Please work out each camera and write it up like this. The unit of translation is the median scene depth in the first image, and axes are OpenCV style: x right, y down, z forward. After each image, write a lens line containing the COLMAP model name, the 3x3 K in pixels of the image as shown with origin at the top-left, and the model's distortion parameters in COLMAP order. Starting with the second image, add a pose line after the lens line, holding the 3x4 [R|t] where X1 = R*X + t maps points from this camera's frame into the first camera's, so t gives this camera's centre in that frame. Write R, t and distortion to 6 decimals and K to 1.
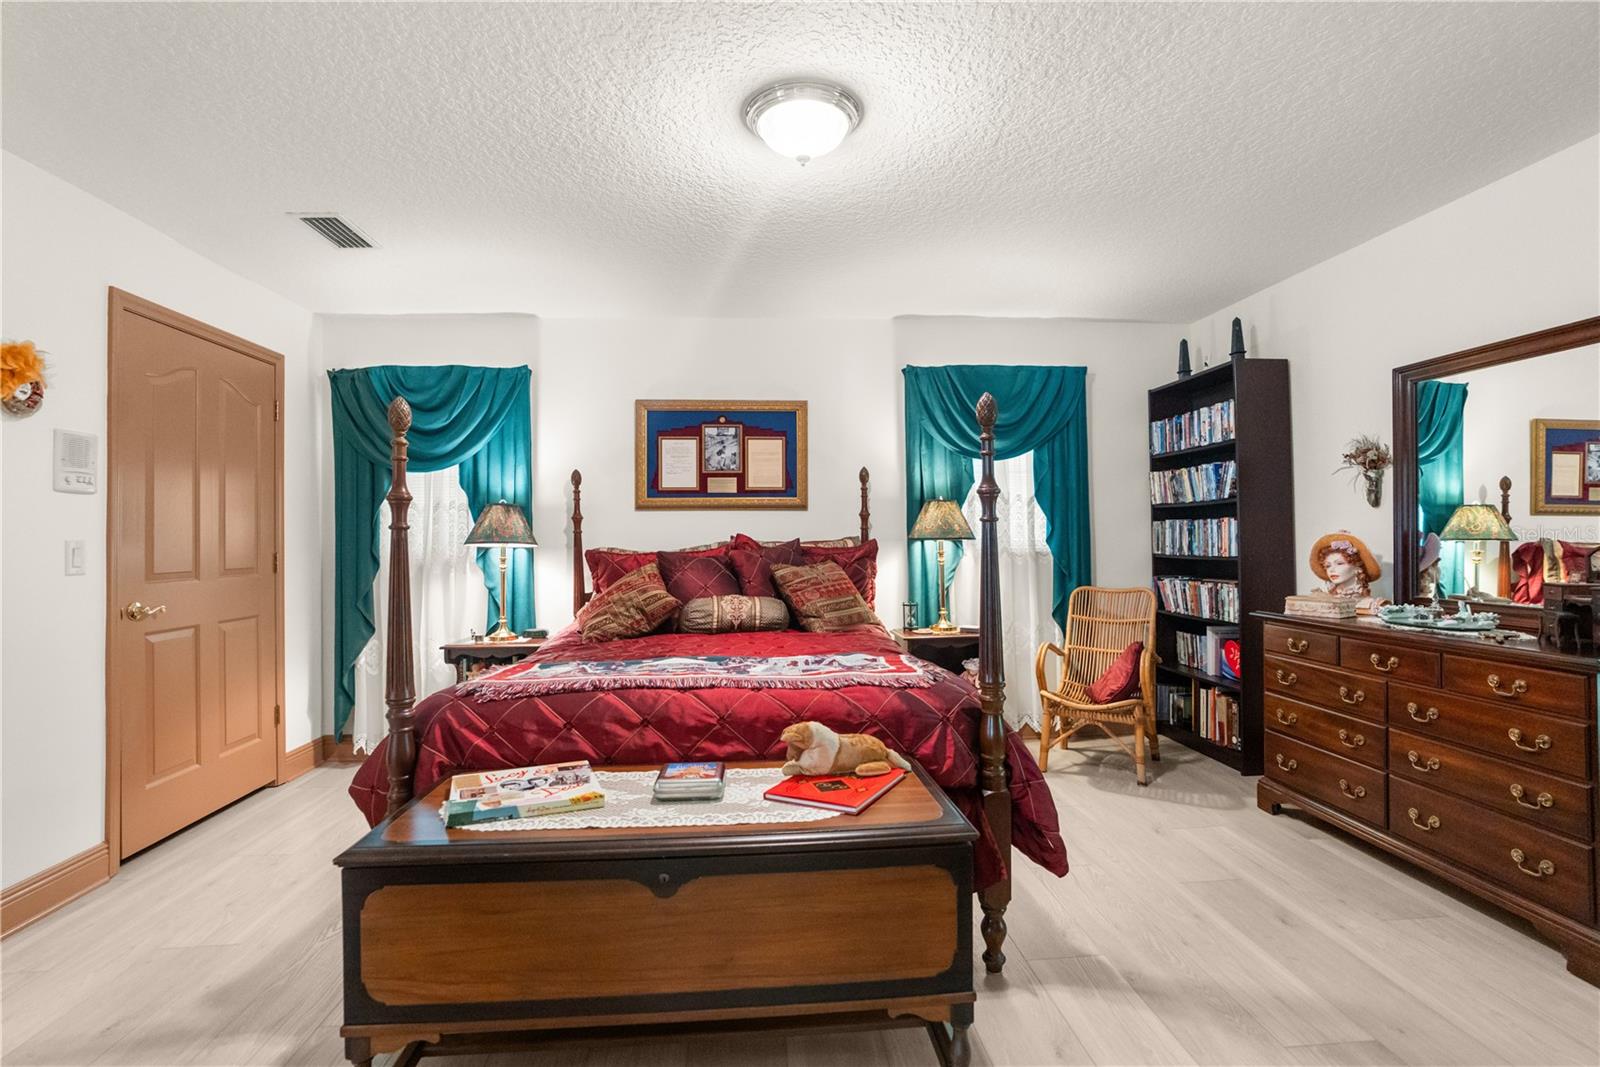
lens RADIAL K [[748.8, 0, 811.7], [0, 748.8, 532.2], [0, 0, 1]] dist [-0.040996, 0.016386]
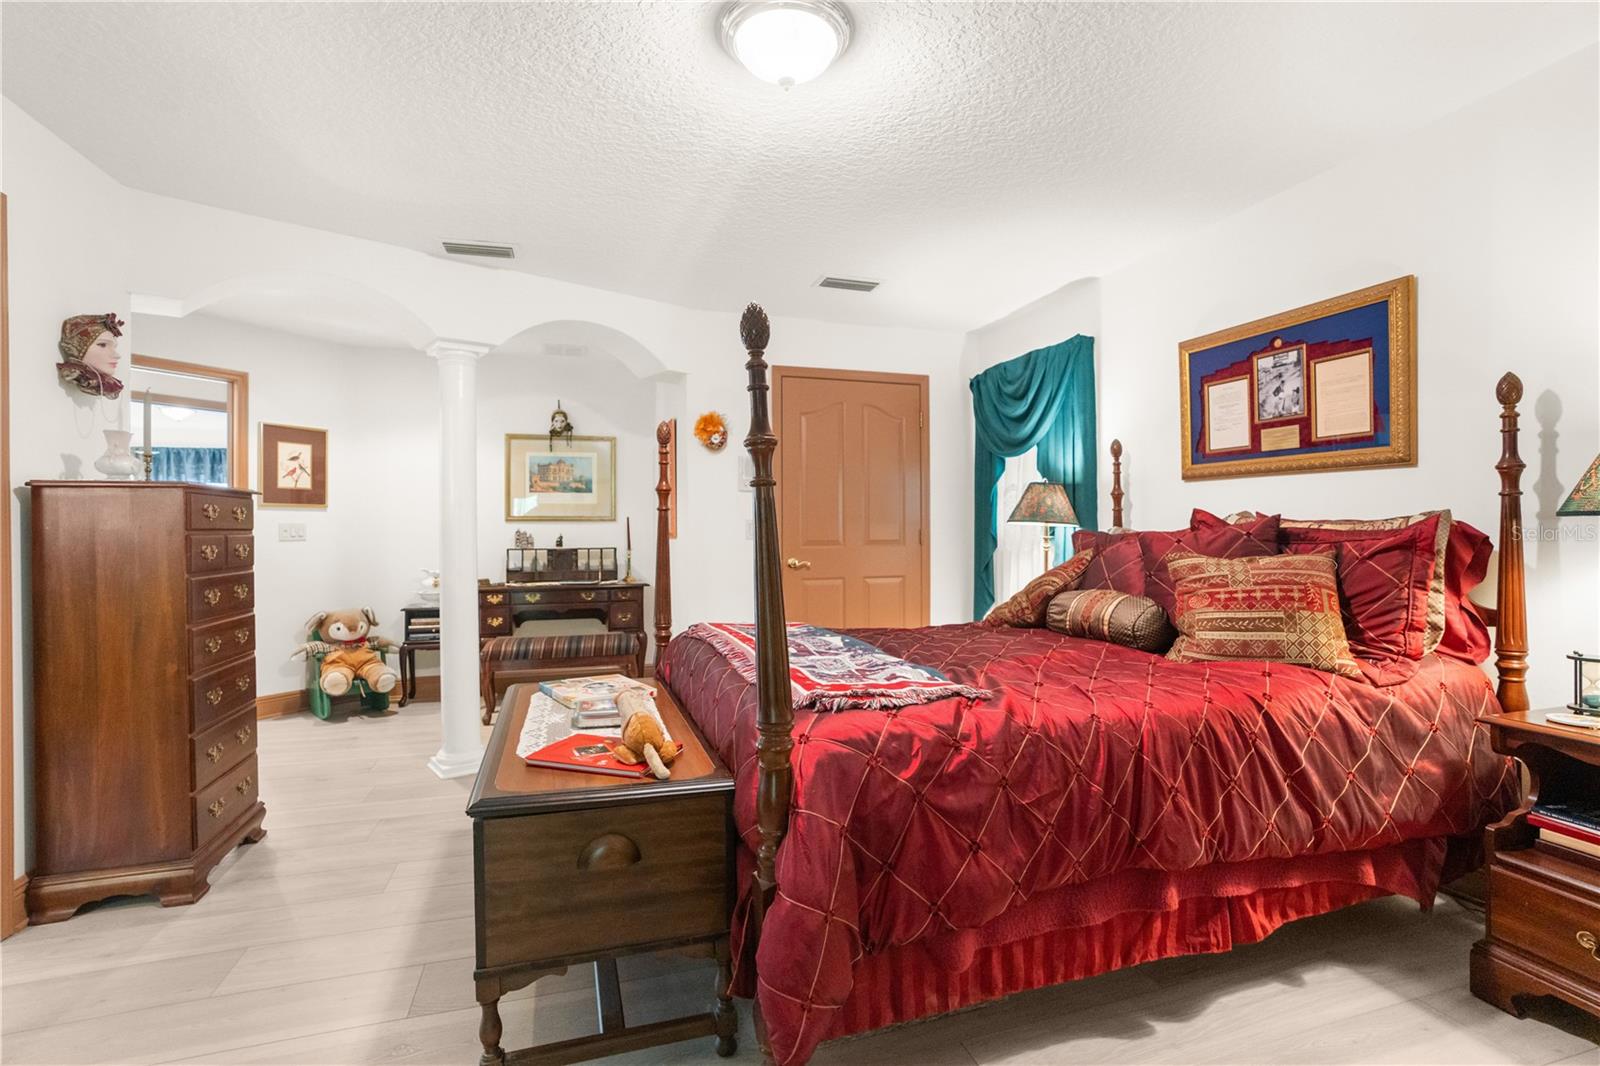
lens RADIAL K [[748.8, 0, 796.2], [0, 748.8, 528.9], [0, 0, 1]] dist [-0.040996, 0.016386]
pose [[0.232128, 0.011010, -0.972623, 0.460595], [0.010842, 0.999845, 0.013905, 0.006446], [0.972625, -0.013773, 0.231973, 0.431302]]
